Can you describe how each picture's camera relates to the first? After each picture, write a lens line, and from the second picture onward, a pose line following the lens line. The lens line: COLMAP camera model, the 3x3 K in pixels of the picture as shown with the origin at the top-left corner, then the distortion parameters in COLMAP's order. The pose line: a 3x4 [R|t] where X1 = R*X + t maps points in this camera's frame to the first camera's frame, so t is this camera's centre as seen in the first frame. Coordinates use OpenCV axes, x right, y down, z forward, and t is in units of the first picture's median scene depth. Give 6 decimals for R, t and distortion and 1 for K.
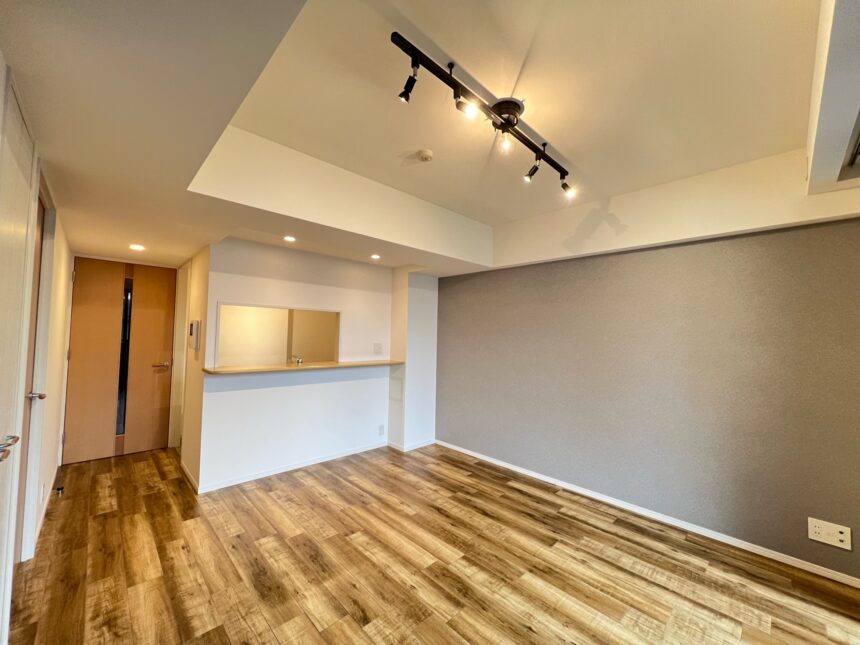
lens RADIAL K [[344.9, 0, 430.1], [0, 344.9, 323.0], [0, 0, 1]] dist [-0.000705, -0.000042]
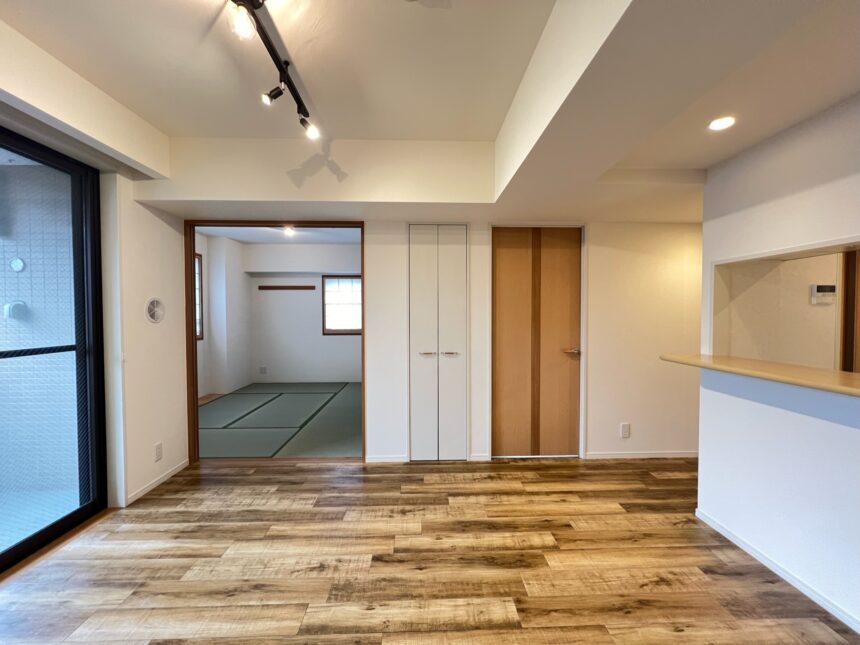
lens RADIAL K [[343.7, 0, 430.2], [0, 343.7, 319.8], [0, 0, 1]] dist [0.003582, 0.000248]
pose [[-0.672667, -0.007440, -0.739908, 0.421739], [0.015046, 0.999605, -0.023730, 0.092803], [0.739793, -0.027095, -0.672289, 1.517274]]
